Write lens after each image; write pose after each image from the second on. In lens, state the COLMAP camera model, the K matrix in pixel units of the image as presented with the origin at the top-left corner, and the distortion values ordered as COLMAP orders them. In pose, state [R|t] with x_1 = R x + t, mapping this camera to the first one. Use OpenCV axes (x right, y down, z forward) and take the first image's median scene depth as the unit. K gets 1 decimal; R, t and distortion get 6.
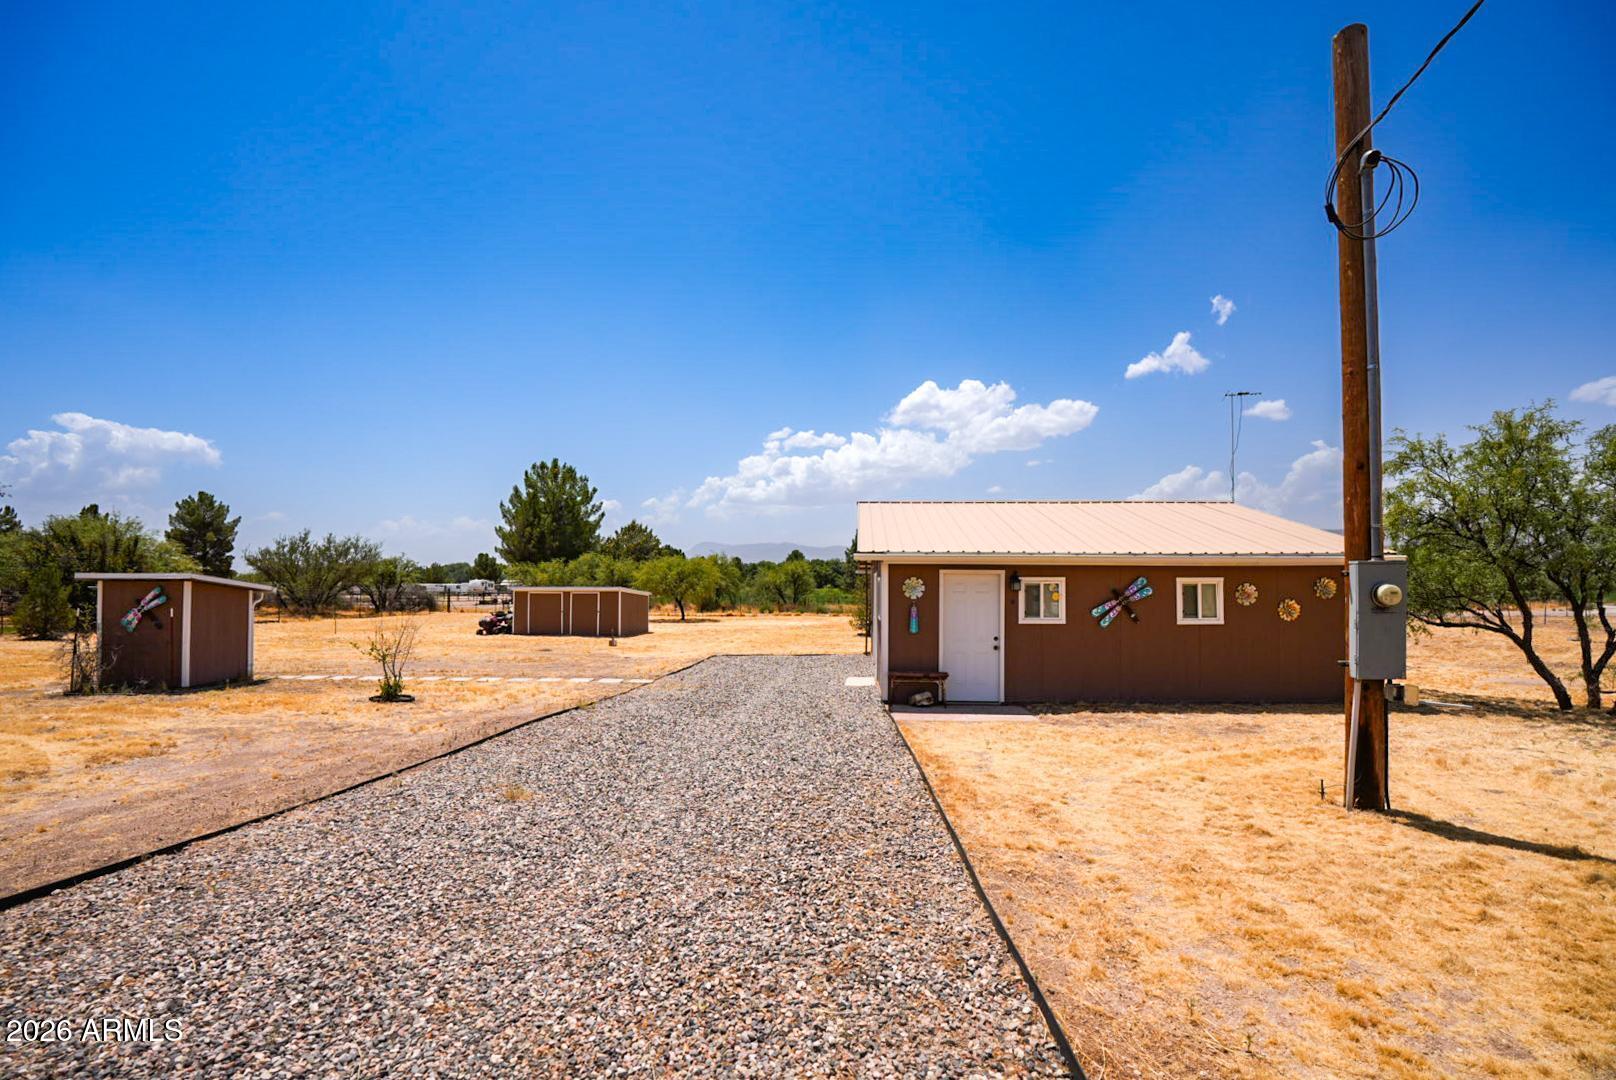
lens RADIAL K [[768.9, 0, 794.6], [0, 768.9, 576.5], [0, 0, 1]] dist [-0.046975, 0.003621]
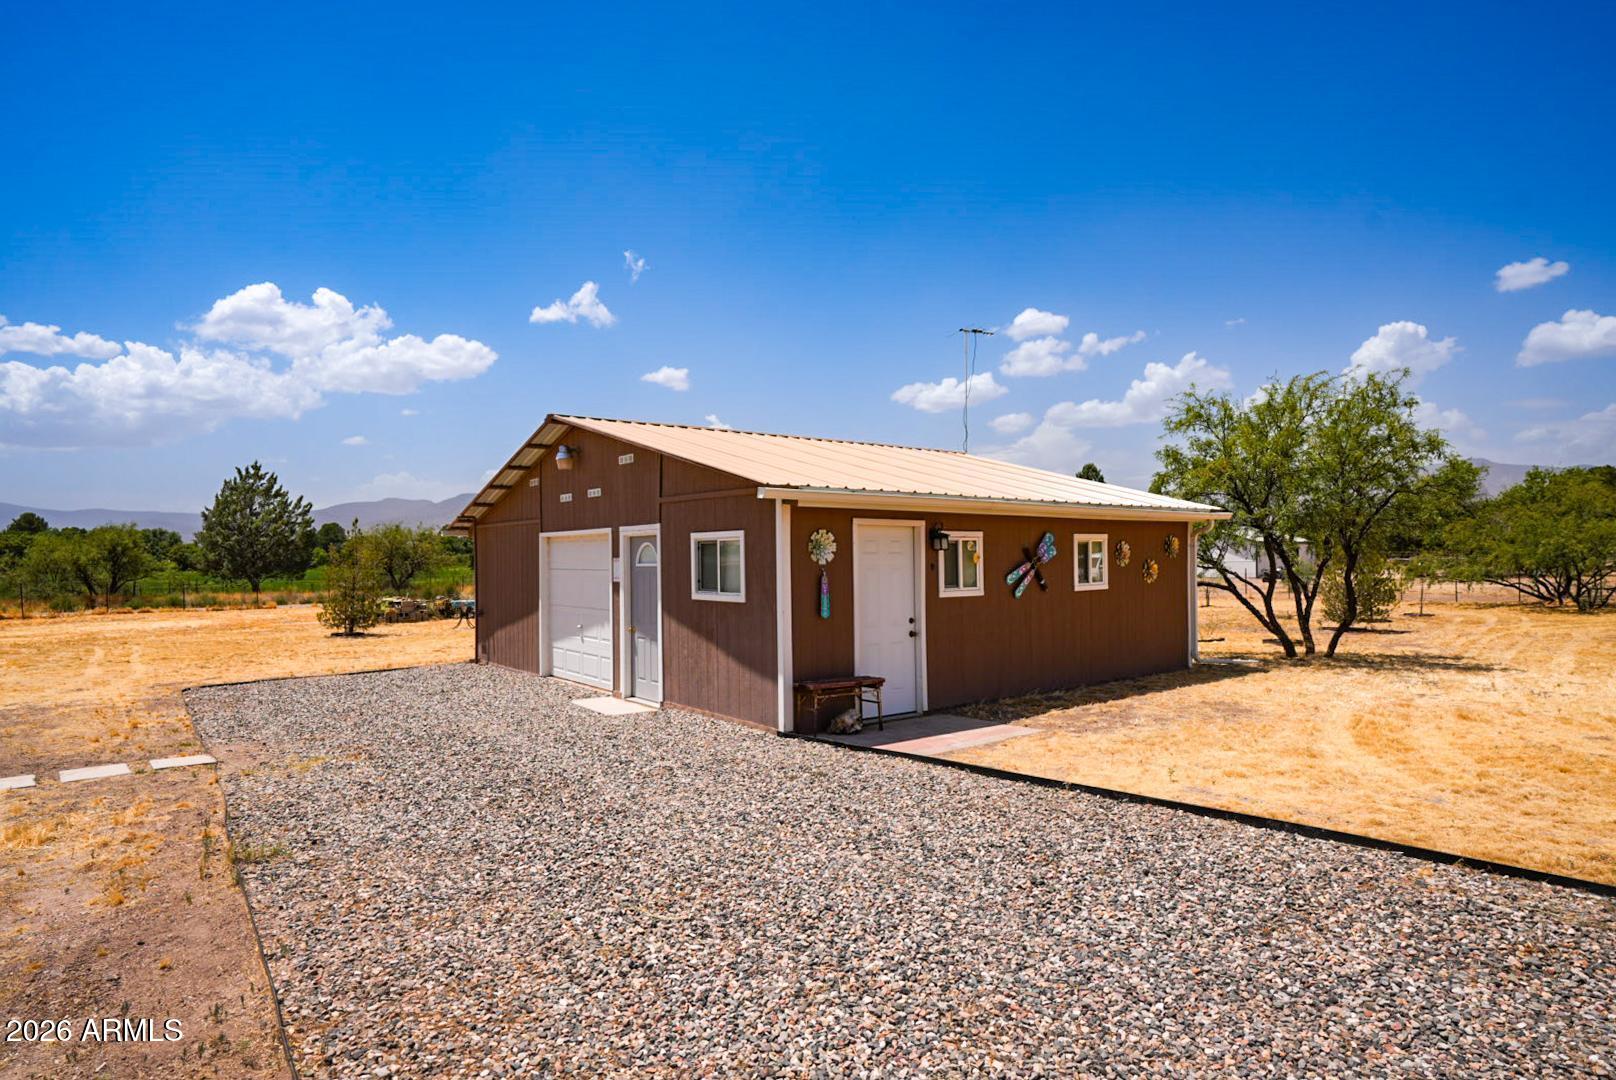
lens RADIAL K [[904.7, 0, 813.4], [0, 904.7, 563.4], [0, 0, 1]] dist [-0.019394, 0.004132]
pose [[0.740886, -0.013345, 0.671499, -0.069765], [0.005826, 0.999893, 0.013443, 0.003730], [-0.671606, -0.006047, 0.740884, 0.093622]]
